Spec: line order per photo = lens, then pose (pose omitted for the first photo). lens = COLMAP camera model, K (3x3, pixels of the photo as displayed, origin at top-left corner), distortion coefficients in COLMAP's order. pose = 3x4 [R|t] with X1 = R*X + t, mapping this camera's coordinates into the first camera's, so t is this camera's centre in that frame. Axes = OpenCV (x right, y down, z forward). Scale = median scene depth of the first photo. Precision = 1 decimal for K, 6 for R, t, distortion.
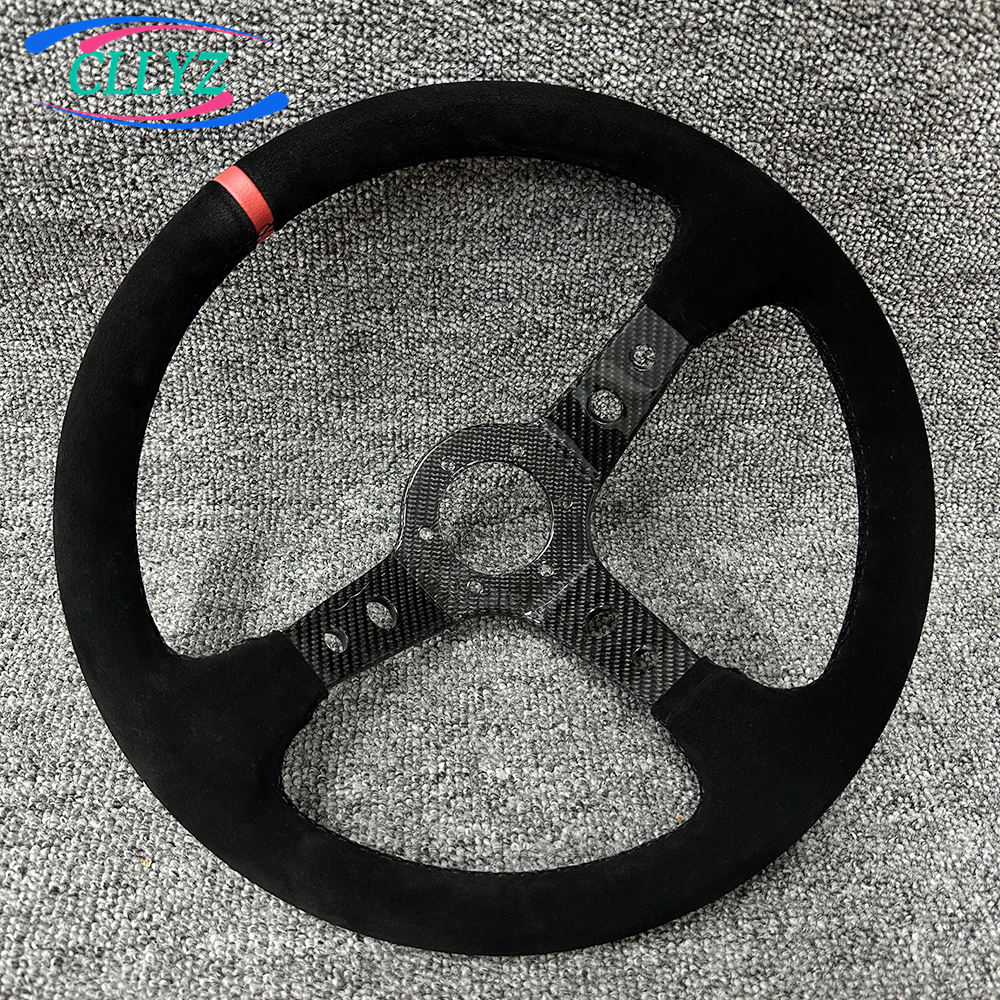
lens RADIAL K [[948.6, 0, 502.9], [0, 948.6, 496.3], [0, 0, 1]] dist [-0.010023, -0.040195]
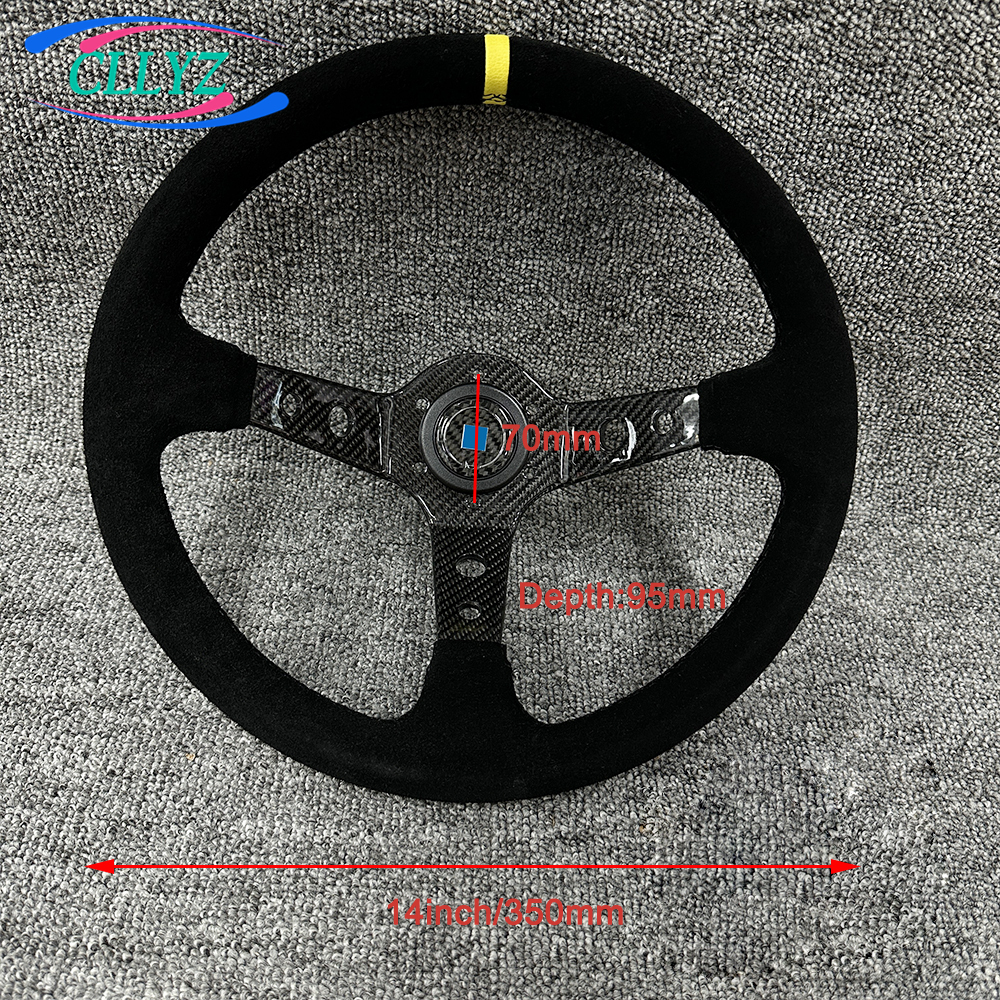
lens RADIAL K [[948.6, 0, 502.9], [0, 948.6, 496.3], [0, 0, 1]] dist [-0.010023, -0.040195]
pose [[0.997184, 0.071702, -0.021979, 0.005235], [-0.071719, 0.997425, 0.000021, 0.038392], [0.021924, 0.001556, 0.999758, -0.134209]]
